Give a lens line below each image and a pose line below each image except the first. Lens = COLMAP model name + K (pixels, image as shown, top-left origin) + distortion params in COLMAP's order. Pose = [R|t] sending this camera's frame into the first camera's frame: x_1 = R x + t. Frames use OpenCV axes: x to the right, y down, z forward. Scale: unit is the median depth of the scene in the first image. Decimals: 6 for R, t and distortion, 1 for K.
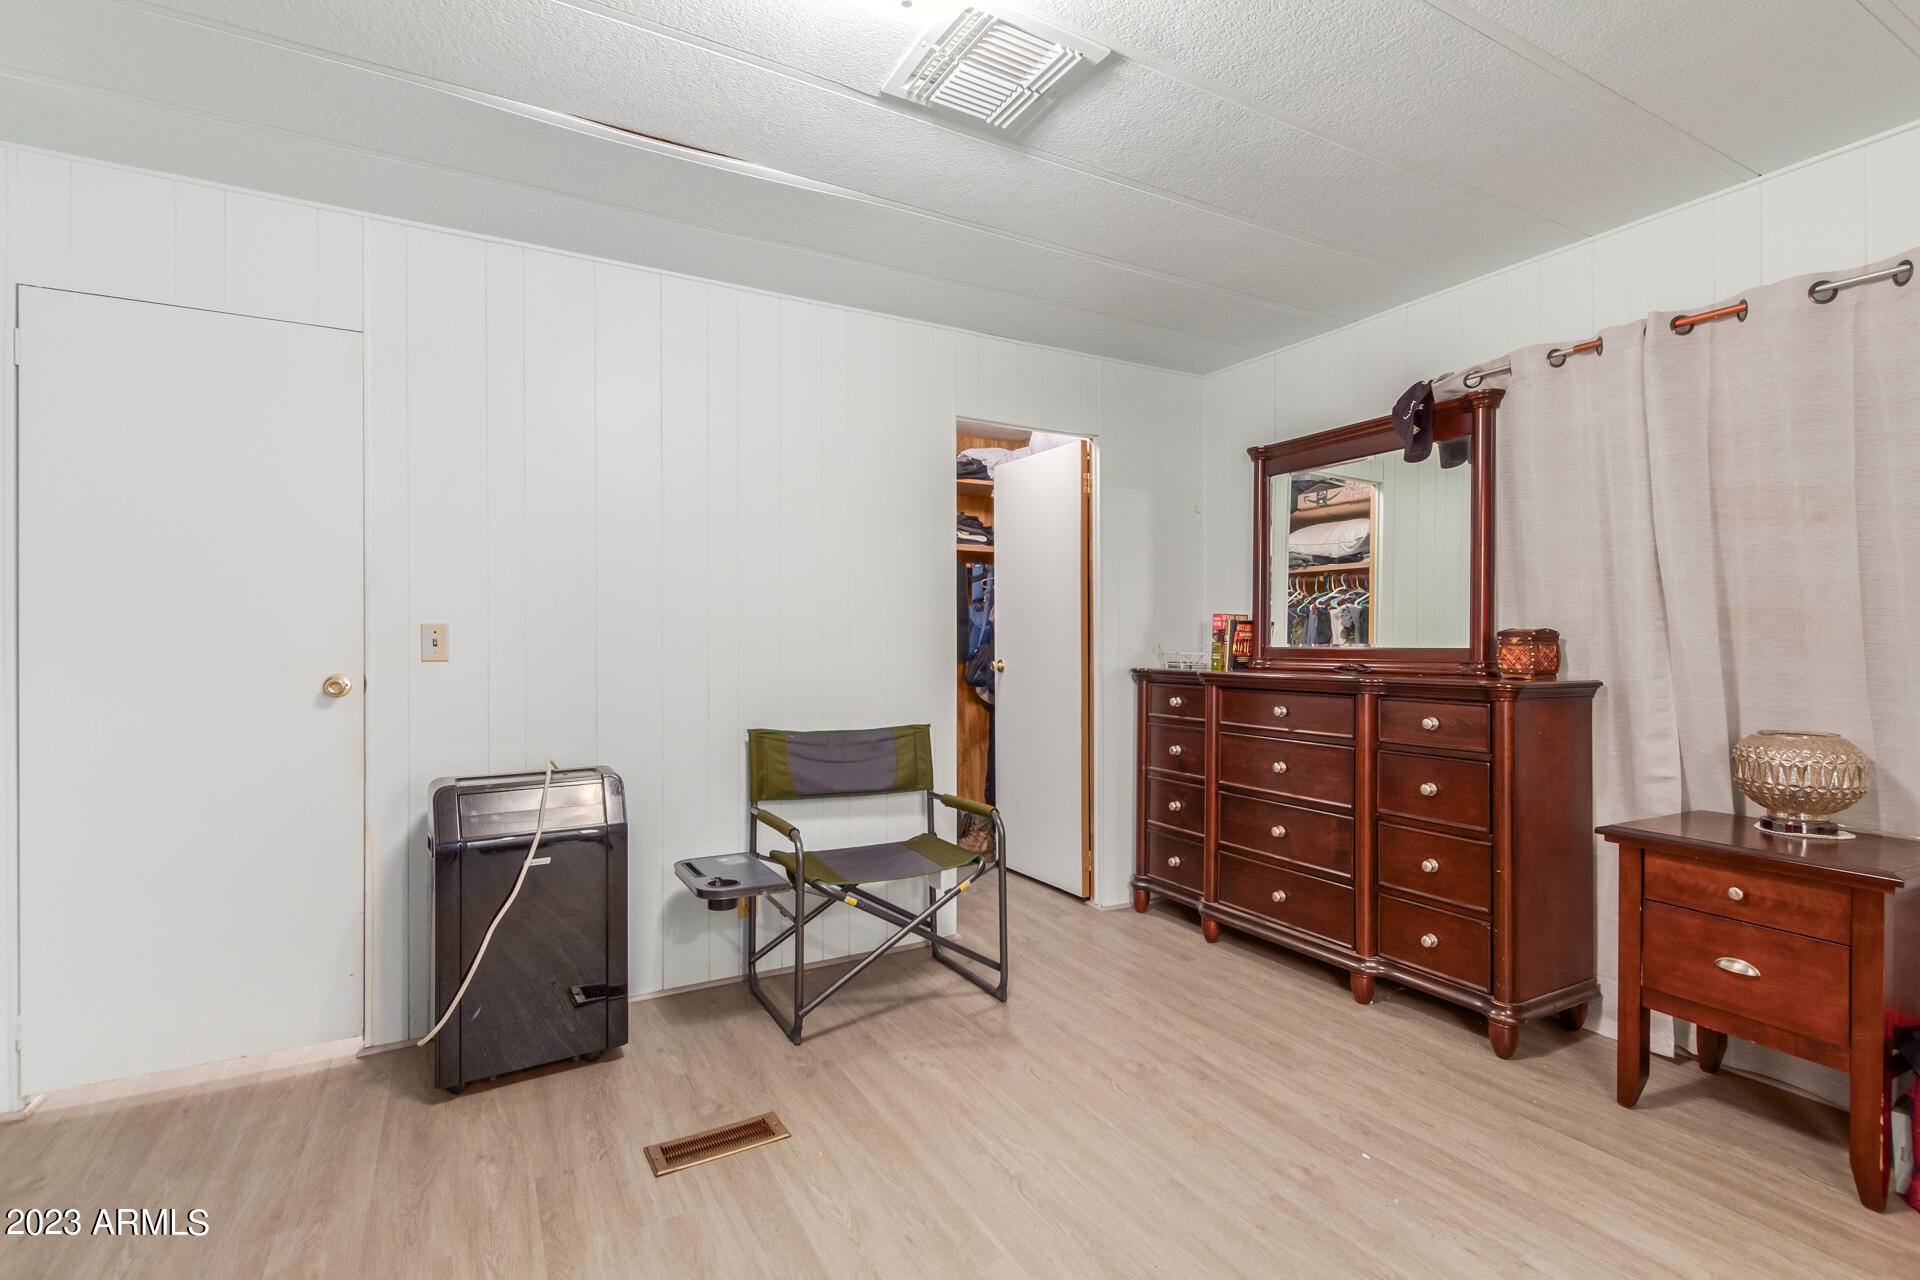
lens RADIAL K [[884.6, 0, 961.0], [0, 884.6, 644.8], [0, 0, 1]] dist [-0.000800, -0.000204]
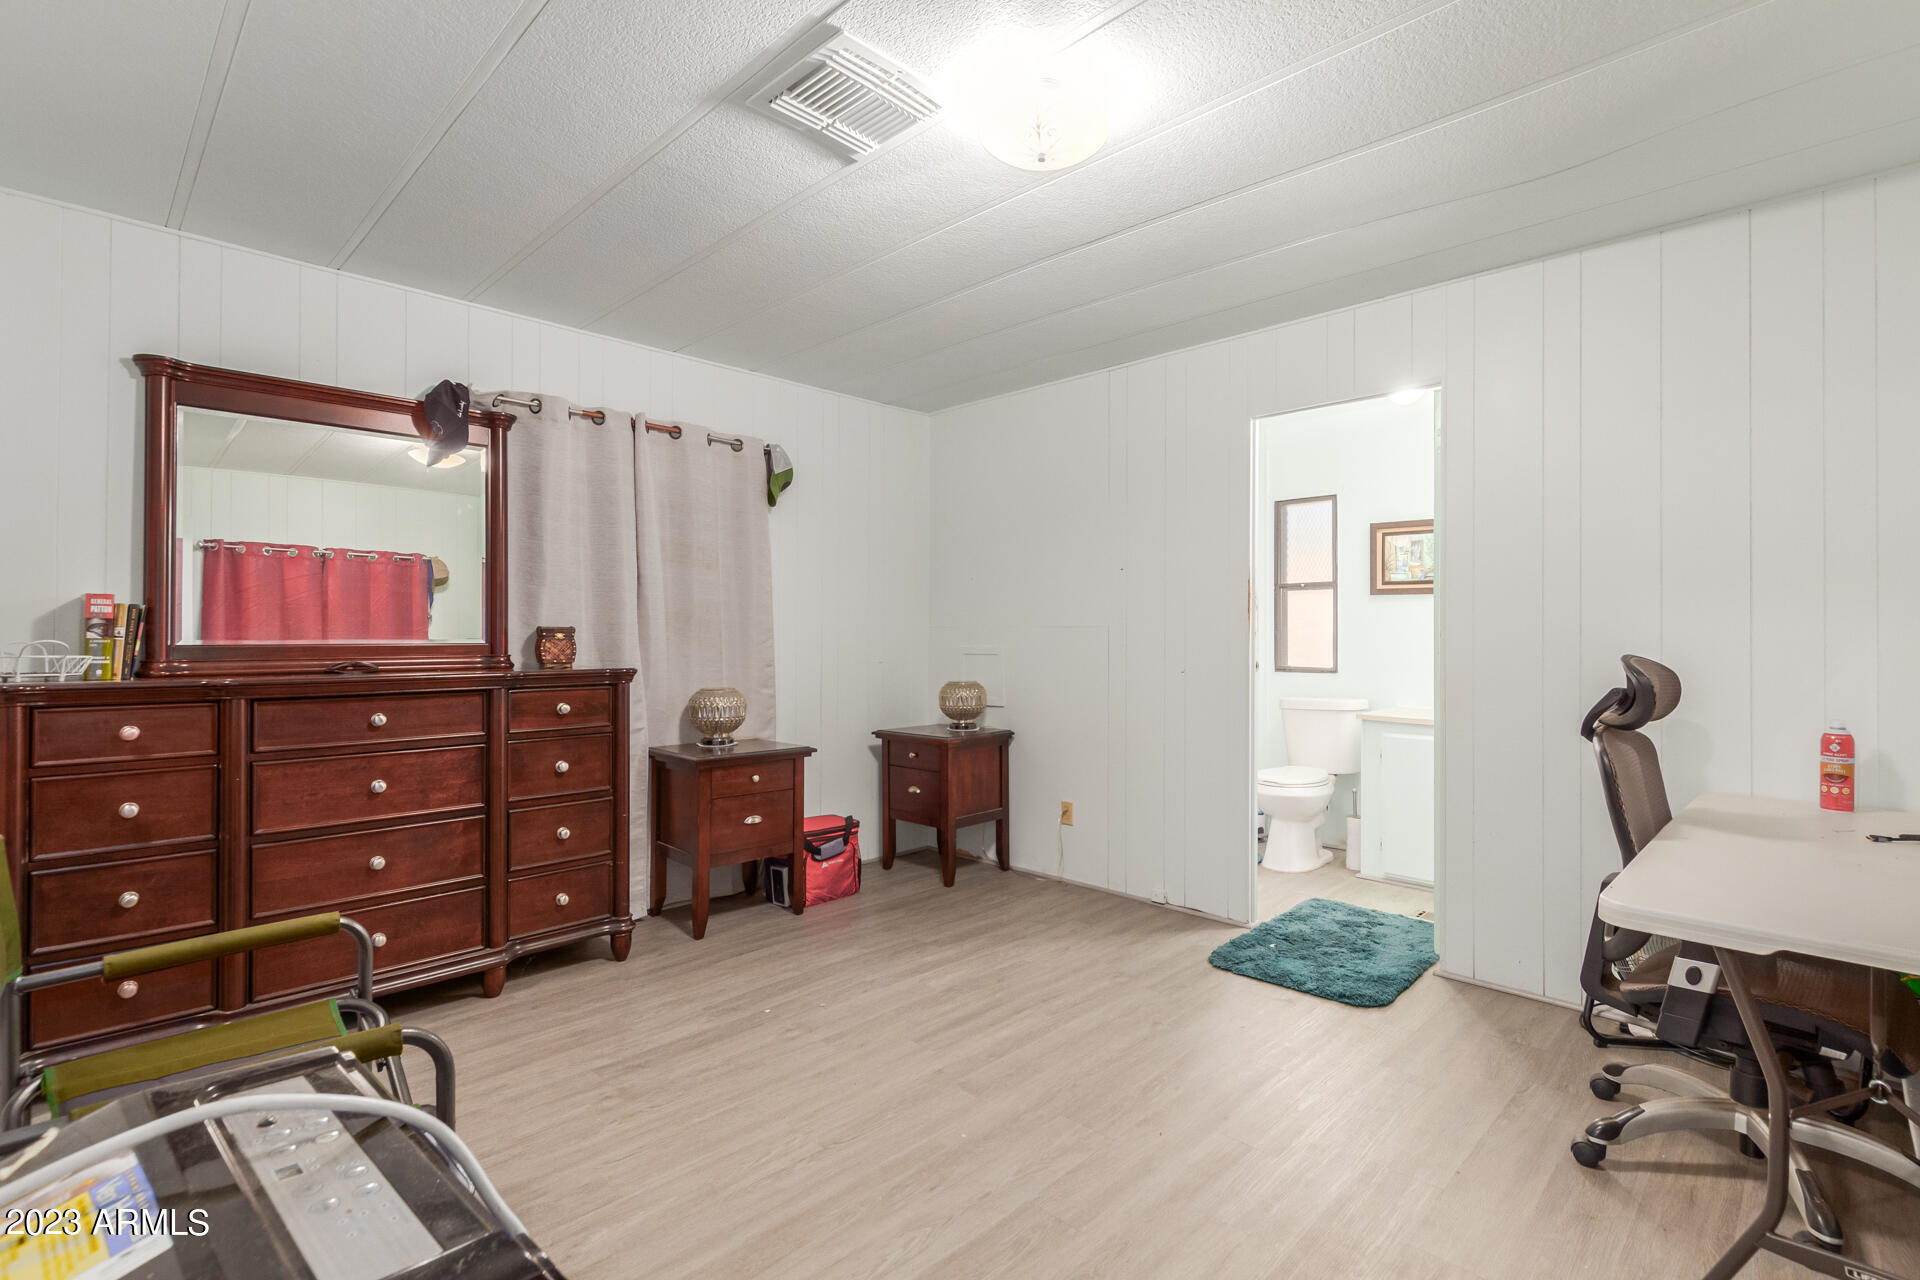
lens RADIAL K [[928.7, 0, 963.5], [0, 928.7, 633.5], [0, 0, 1]] dist [-0.000361, -0.000098]
pose [[-0.301022, 0.002784, 0.953613, -0.815413], [0.003591, 0.999992, -0.001785, -0.004178], [-0.953610, 0.002887, -0.301029, 0.919500]]
